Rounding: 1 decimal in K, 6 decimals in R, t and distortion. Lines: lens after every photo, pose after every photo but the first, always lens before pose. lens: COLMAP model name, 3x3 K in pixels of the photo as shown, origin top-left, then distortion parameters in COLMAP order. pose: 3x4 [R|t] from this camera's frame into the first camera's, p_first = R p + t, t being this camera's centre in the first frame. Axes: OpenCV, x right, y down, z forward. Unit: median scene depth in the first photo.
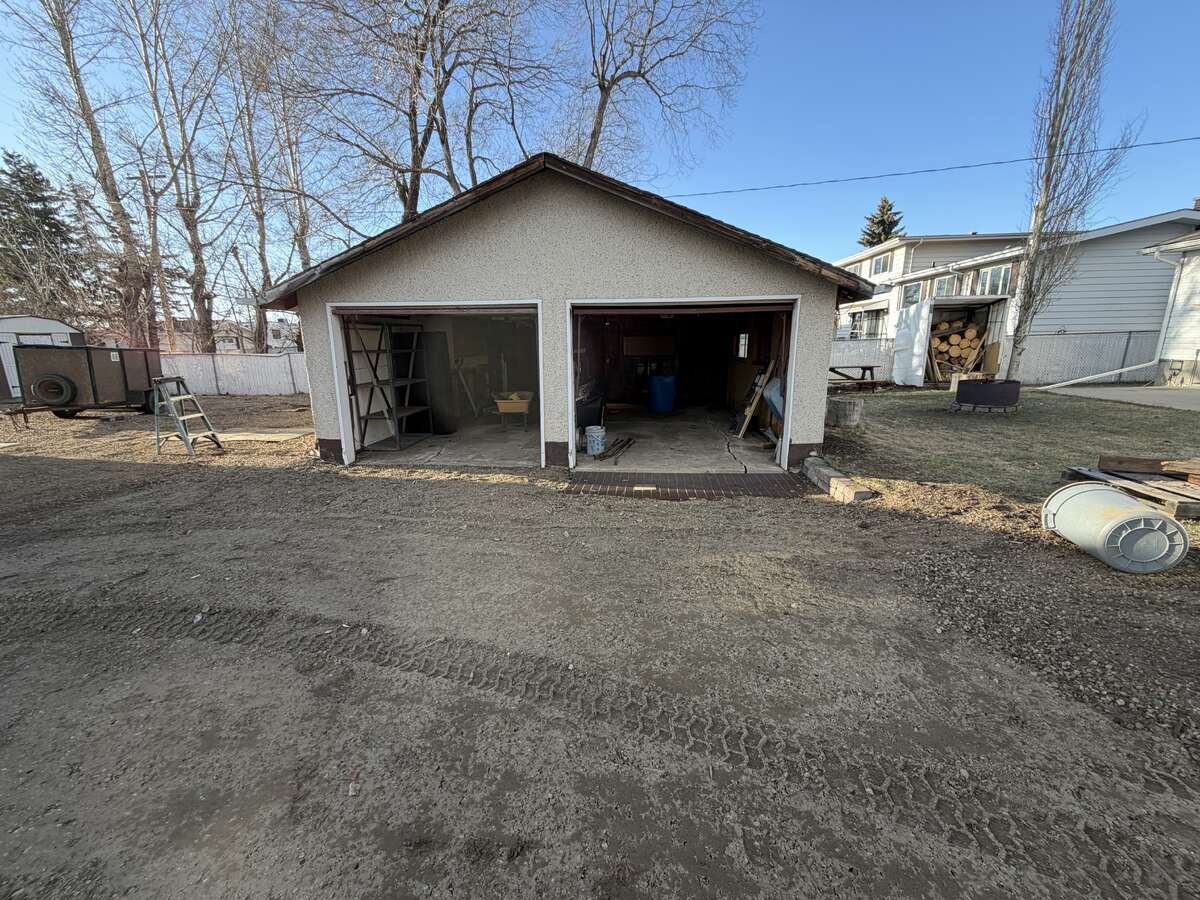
lens RADIAL K [[477.3, 0, 599.0], [0, 477.3, 452.7], [0, 0, 1]] dist [-0.000318, -0.000504]
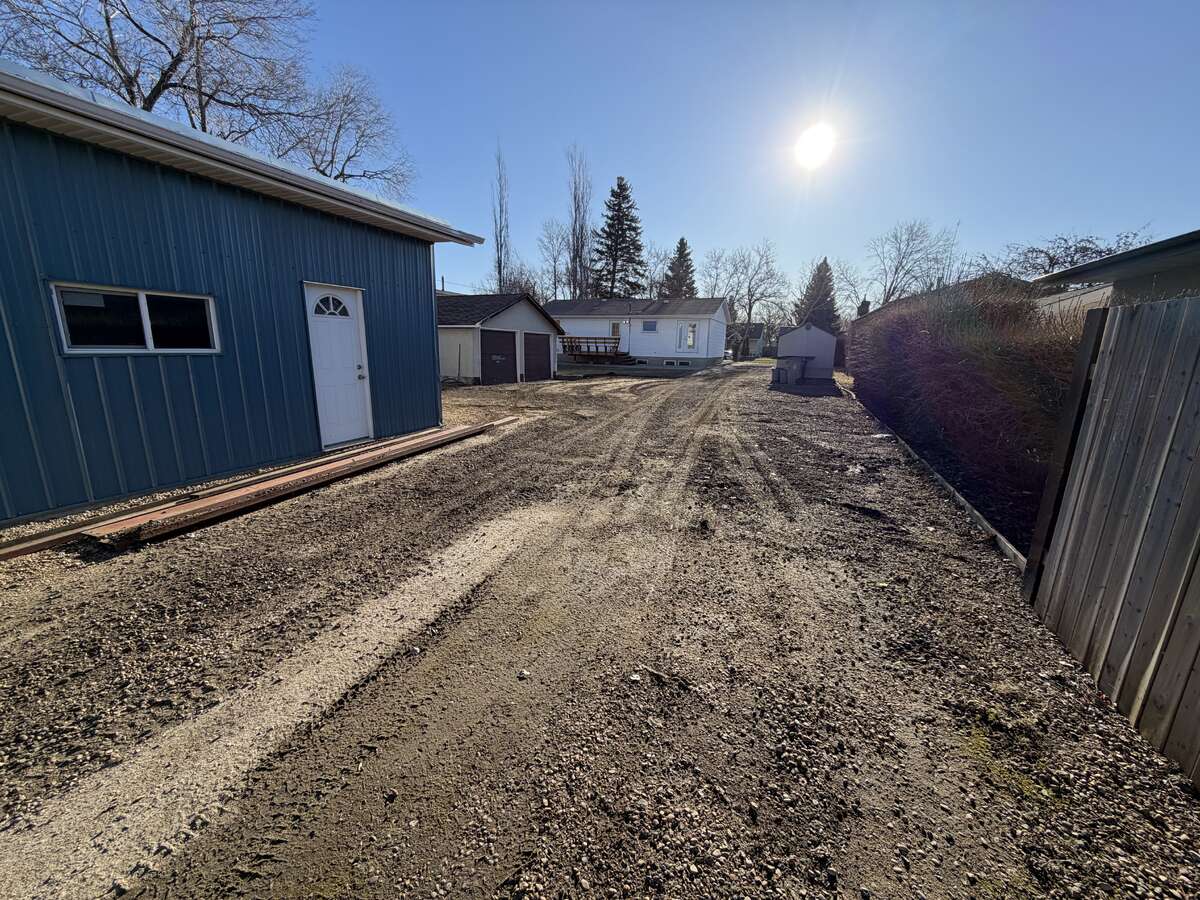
lens RADIAL K [[477.3, 0, 596.8], [0, 477.3, 449.7], [0, 0, 1]] dist [-0.000318, -0.000504]
pose [[0.286183, -0.183530, 0.940434, -3.075068], [0.195206, 0.972068, 0.130300, 0.153046], [-0.938080, 0.146288, 0.314016, -0.411247]]
